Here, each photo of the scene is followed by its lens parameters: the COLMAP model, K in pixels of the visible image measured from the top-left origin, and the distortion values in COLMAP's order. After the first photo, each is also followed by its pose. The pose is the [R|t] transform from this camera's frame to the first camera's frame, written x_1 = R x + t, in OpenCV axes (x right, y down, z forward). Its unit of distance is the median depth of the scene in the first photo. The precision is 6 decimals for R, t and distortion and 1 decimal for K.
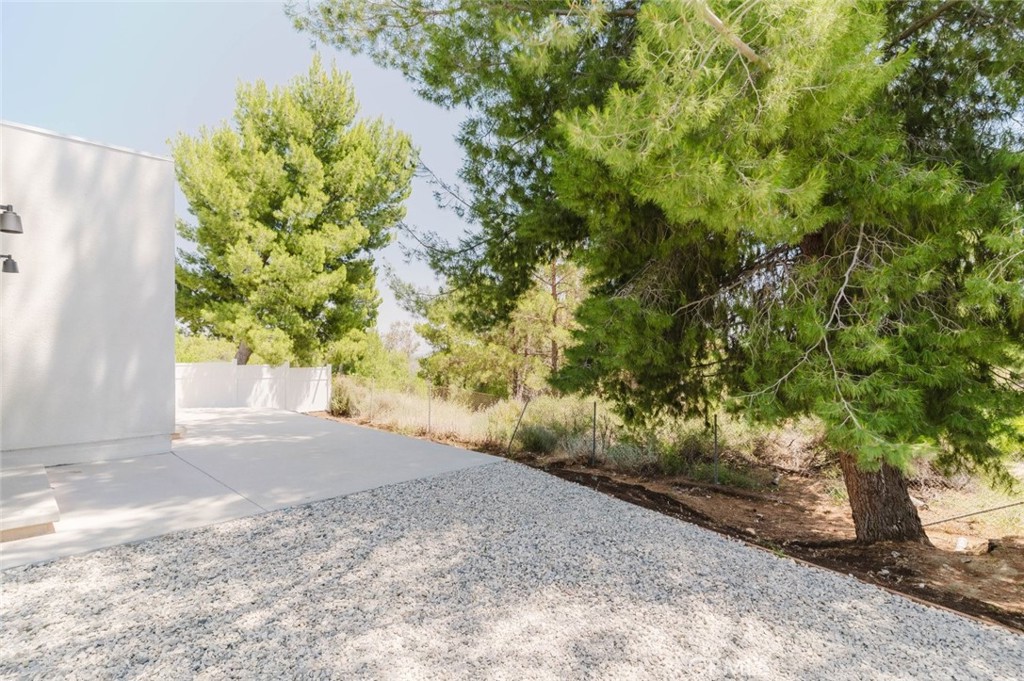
lens RADIAL K [[492.2, 0, 513.0], [0, 492.2, 344.8], [0, 0, 1]] dist [0.002868, -0.000536]
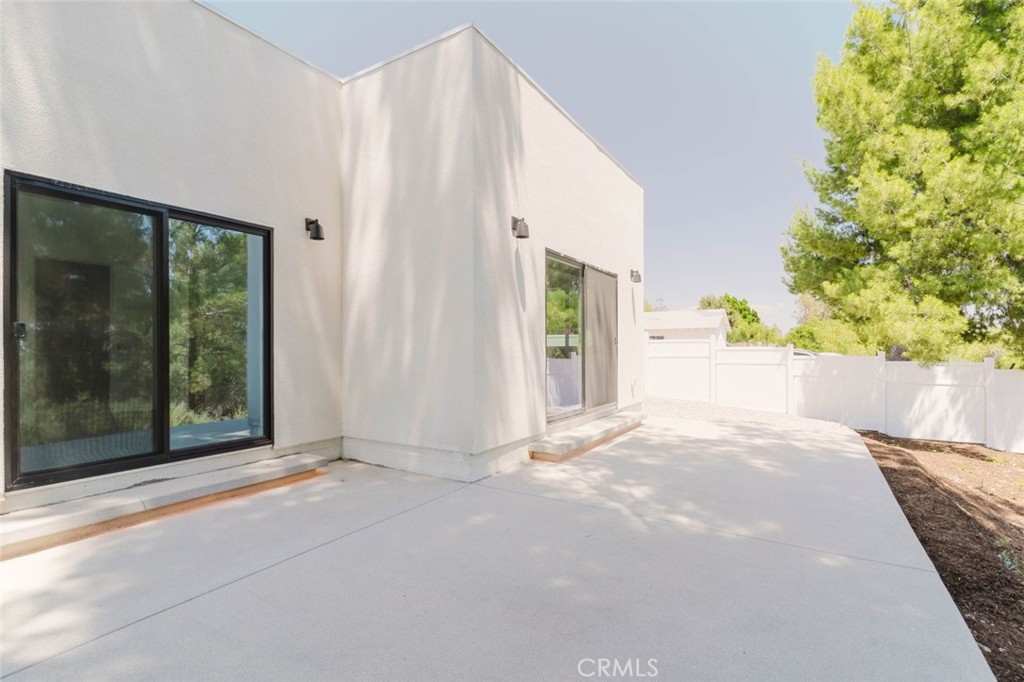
lens RADIAL K [[492.2, 0, 513.0], [0, 492.2, 345.3], [0, 0, 1]] dist [0.002868, -0.000536]
pose [[0.202609, -0.003645, -0.979253, -0.021773], [0.009746, 0.999951, -0.001706, 0.017062], [0.979211, -0.009198, 0.202635, 0.397134]]
